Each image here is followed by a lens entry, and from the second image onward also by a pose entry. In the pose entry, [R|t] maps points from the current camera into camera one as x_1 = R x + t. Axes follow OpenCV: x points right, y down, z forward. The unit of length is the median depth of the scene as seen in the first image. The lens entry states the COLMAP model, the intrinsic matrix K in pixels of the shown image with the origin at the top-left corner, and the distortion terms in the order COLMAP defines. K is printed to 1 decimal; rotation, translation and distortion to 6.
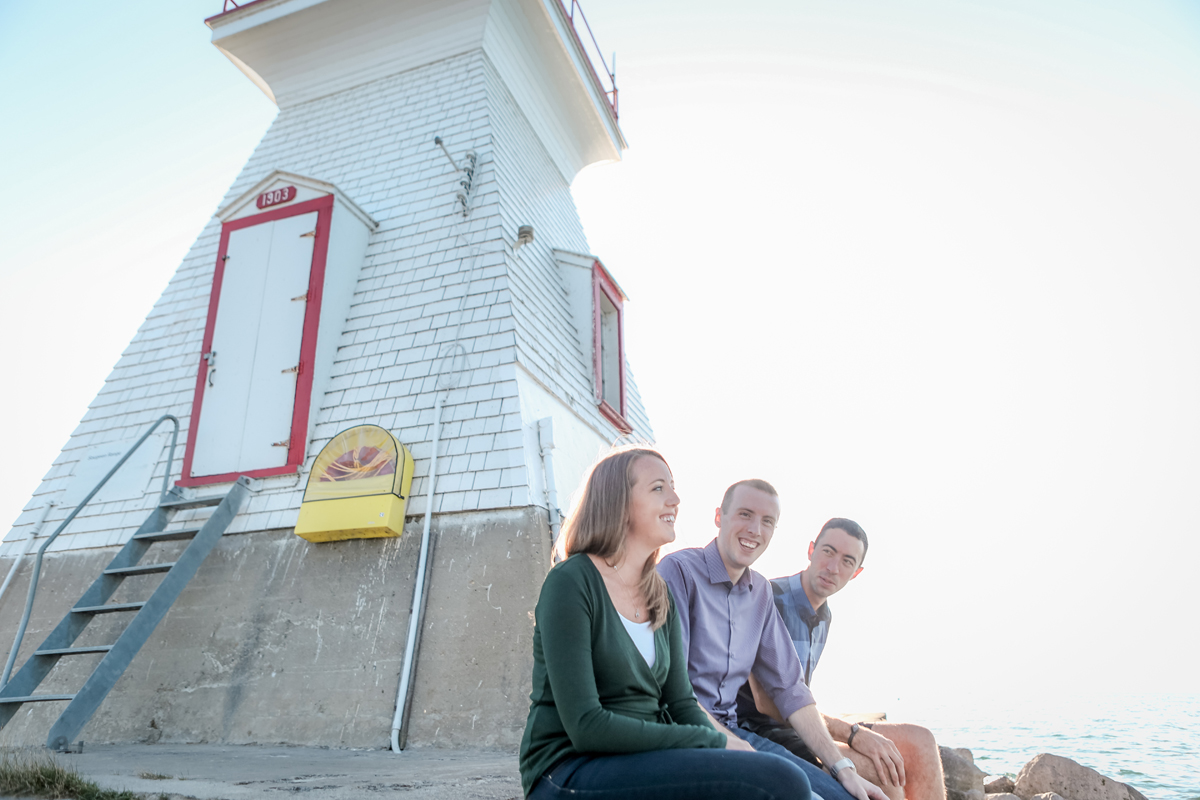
lens RADIAL K [[816.0, 0, 594.4], [0, 816.0, 396.1], [0, 0, 1]] dist [-0.071756, 0.081422]
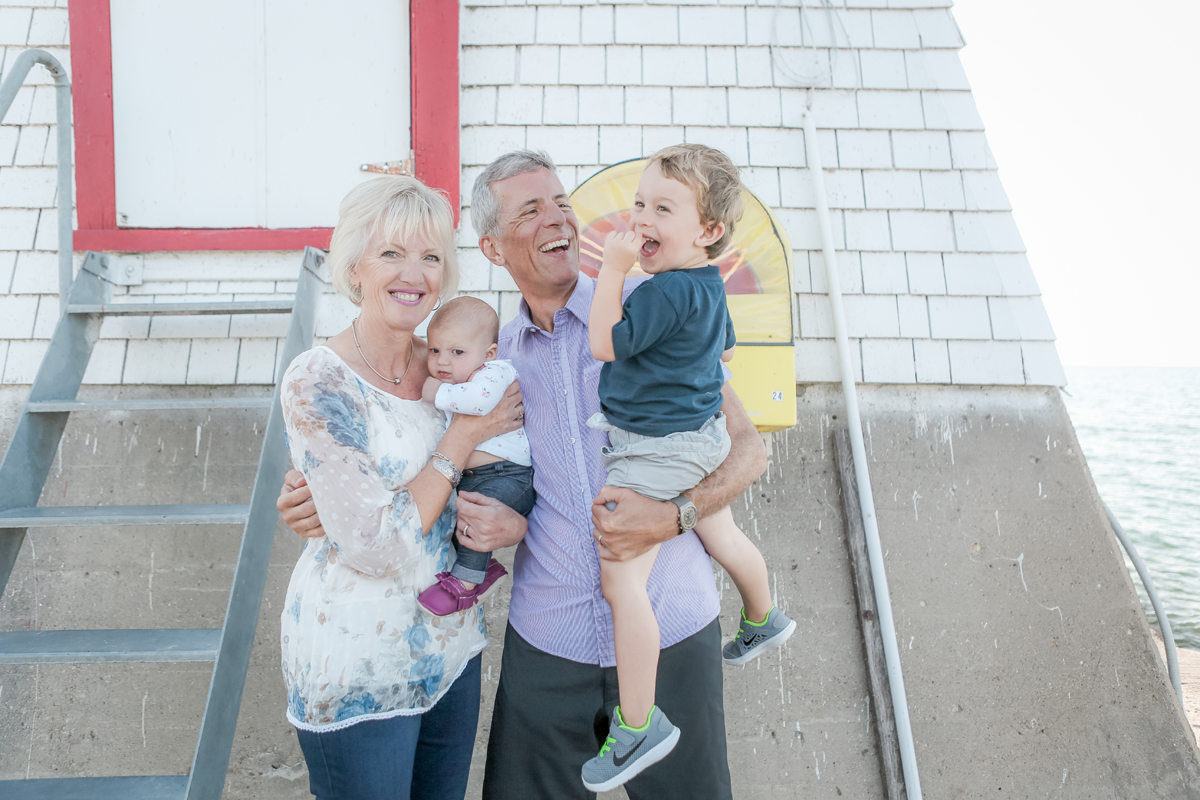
lens RADIAL K [[816.7, 0, 600.0], [0, 816.7, 400.0], [0, 0, 1]] dist [-0.061663, 0.072574]
pose [[0.937162, -0.002848, 0.348884, -0.430739], [-0.133418, 0.921040, 0.365902, 0.002309], [-0.322378, -0.389457, 0.862784, 0.564775]]
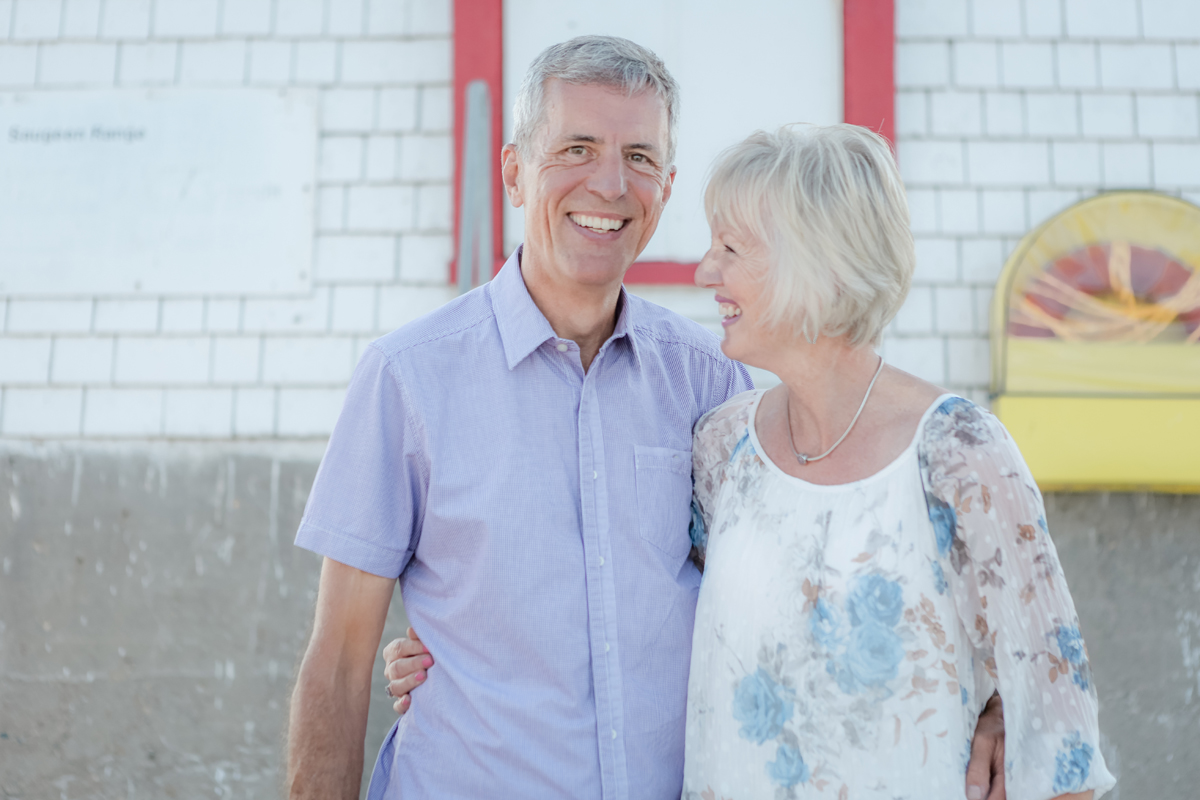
lens RADIAL K [[2473.6, 0, 599.9], [0, 2473.6, 371.5], [0, 0, 1]] dist [-0.065366, -0.152405]
pose [[0.947021, 0.025126, 0.320188, -0.829327], [-0.128552, 0.943248, 0.306198, -0.190872], [-0.294323, -0.331137, 0.896506, 0.015751]]
